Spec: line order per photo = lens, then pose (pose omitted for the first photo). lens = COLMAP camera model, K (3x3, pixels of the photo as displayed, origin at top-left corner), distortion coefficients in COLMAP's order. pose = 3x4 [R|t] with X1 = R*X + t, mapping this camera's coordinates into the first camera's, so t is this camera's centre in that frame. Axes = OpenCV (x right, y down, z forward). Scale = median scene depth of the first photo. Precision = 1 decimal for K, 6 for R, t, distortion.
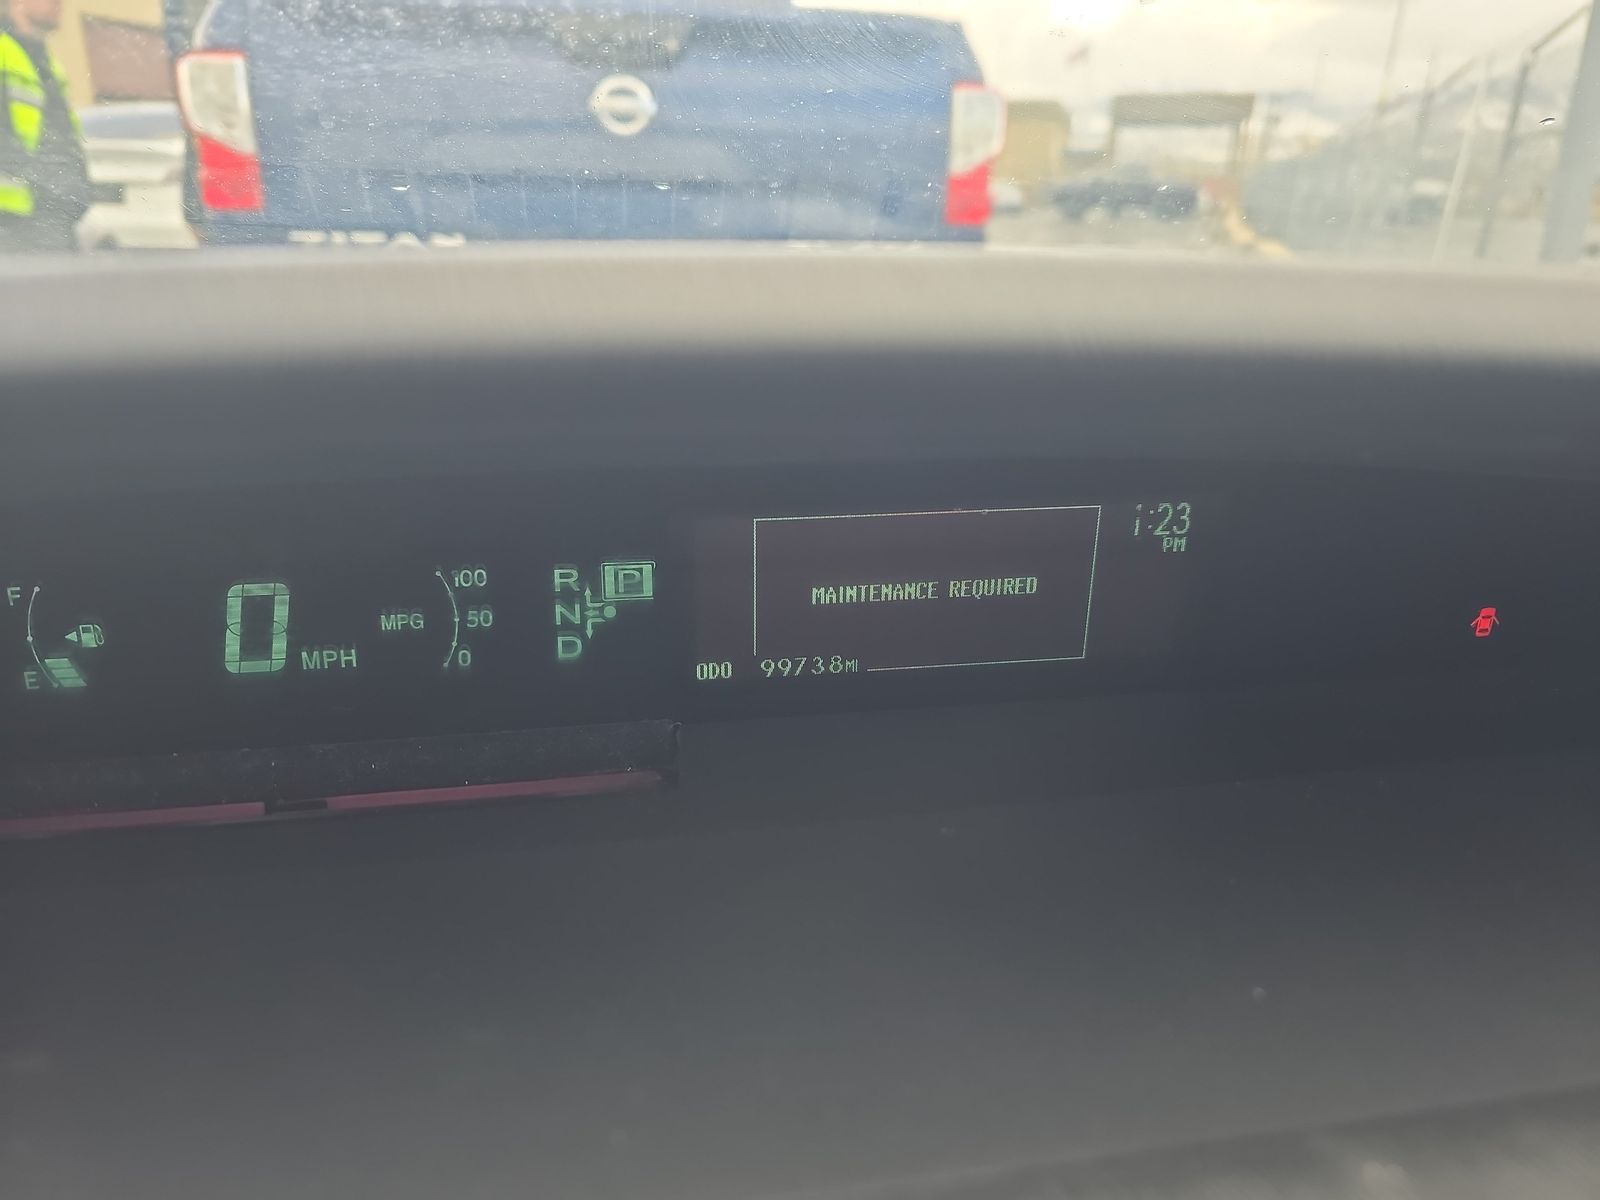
lens RADIAL K [[1078.3, 0, 800.0], [0, 1078.3, 600.0], [0, 0, 1]] dist [0.006513, -0.005837]
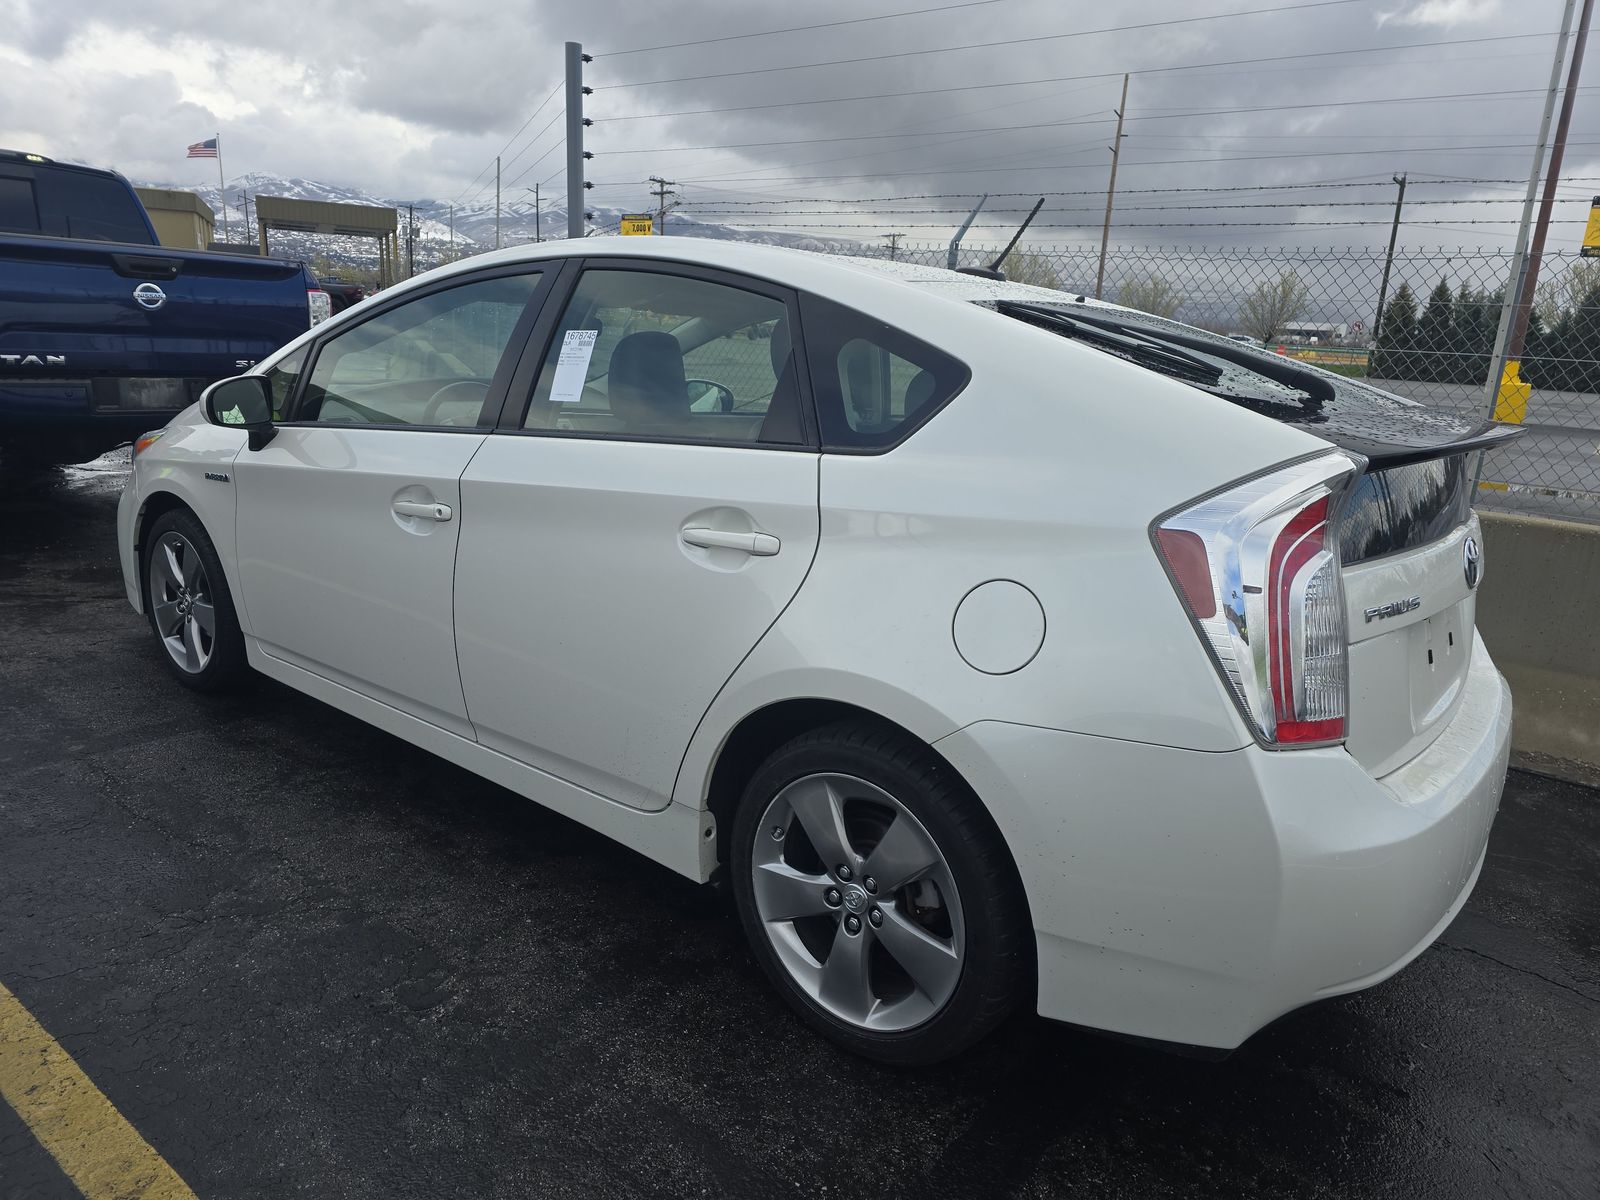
lens RADIAL K [[1114.4, 0, 800.0], [0, 1114.4, 600.0], [0, 0, 1]] dist [-0.003898, -0.007060]
pose [[0.760286, -0.131153, 0.636211, -0.063336], [0.185265, 0.982508, -0.018854, 0.038800], [-0.622609, 0.132202, 0.771285, -0.133789]]
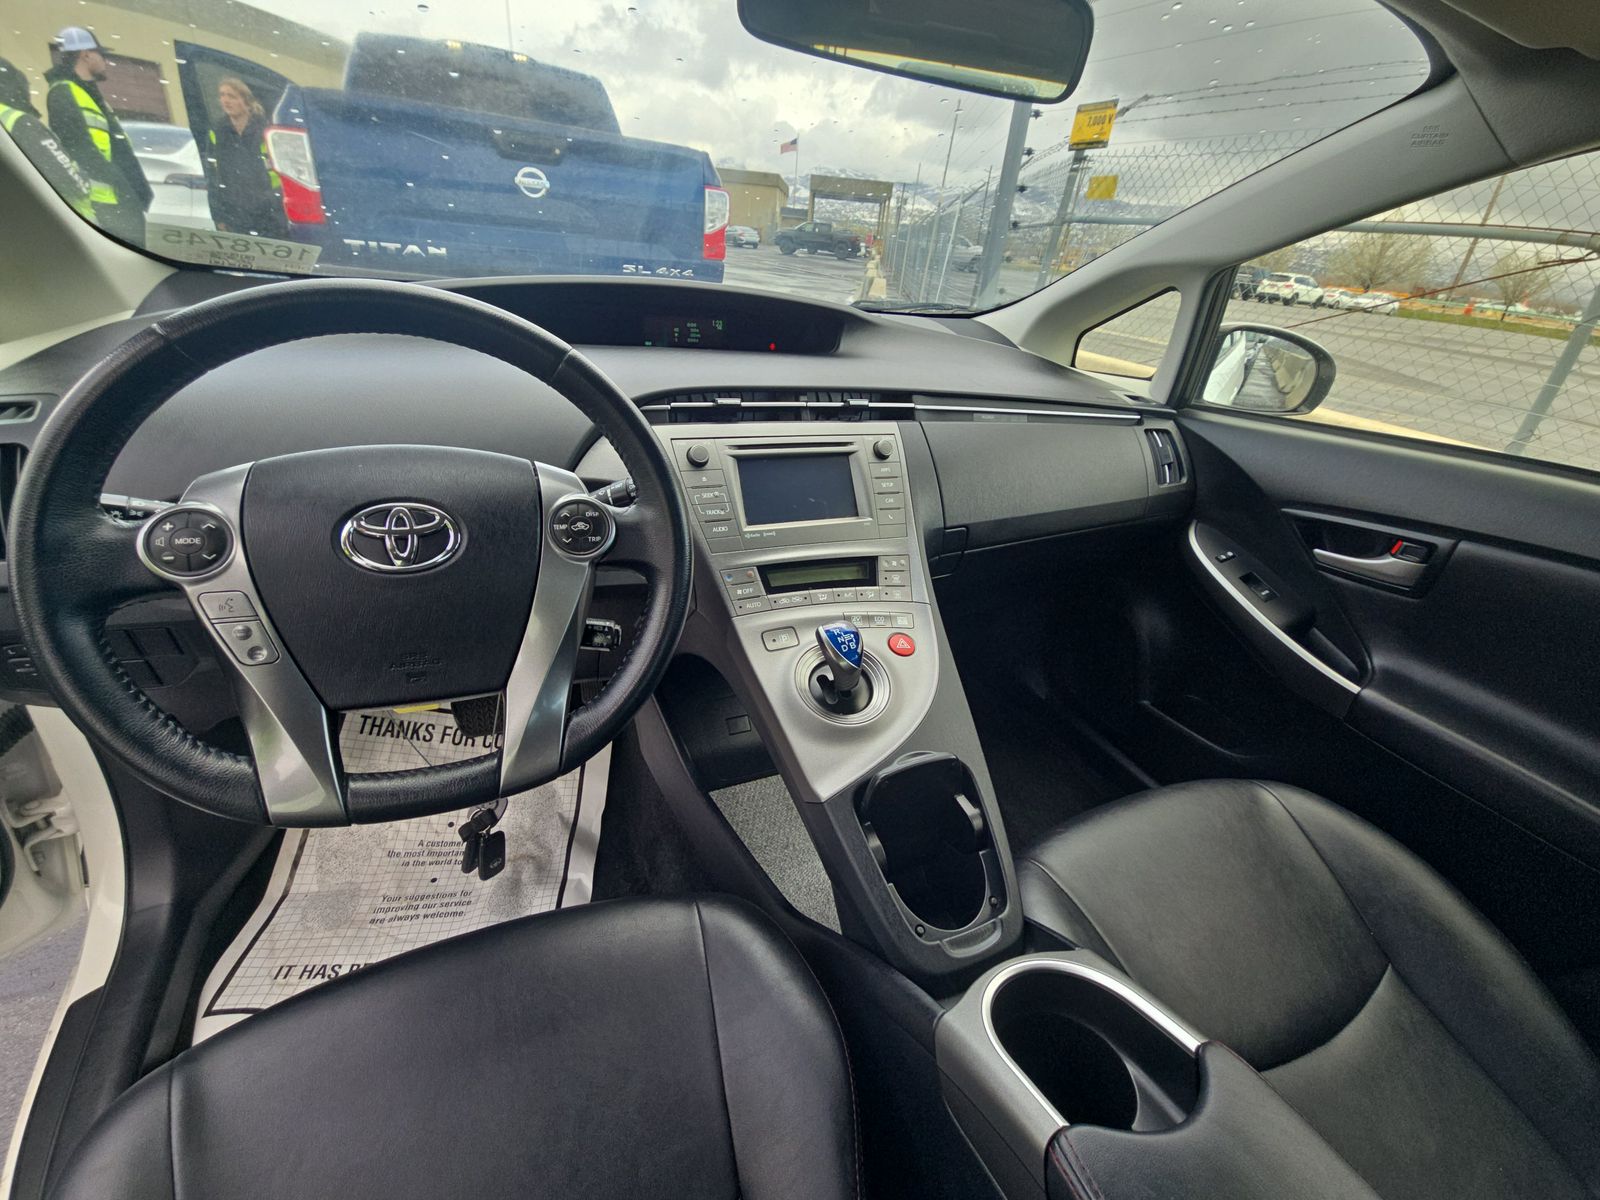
lens RADIAL K [[649.1, 0, 797.4], [0, 649.1, 588.5], [0, 0, 1]] dist [-0.000292, -0.000269]
pose [[0.968345, -0.048411, 0.244875, -0.002303], [0.012256, 0.989051, 0.147067, 0.009298], [-0.249313, -0.139410, 0.958336, -0.032397]]
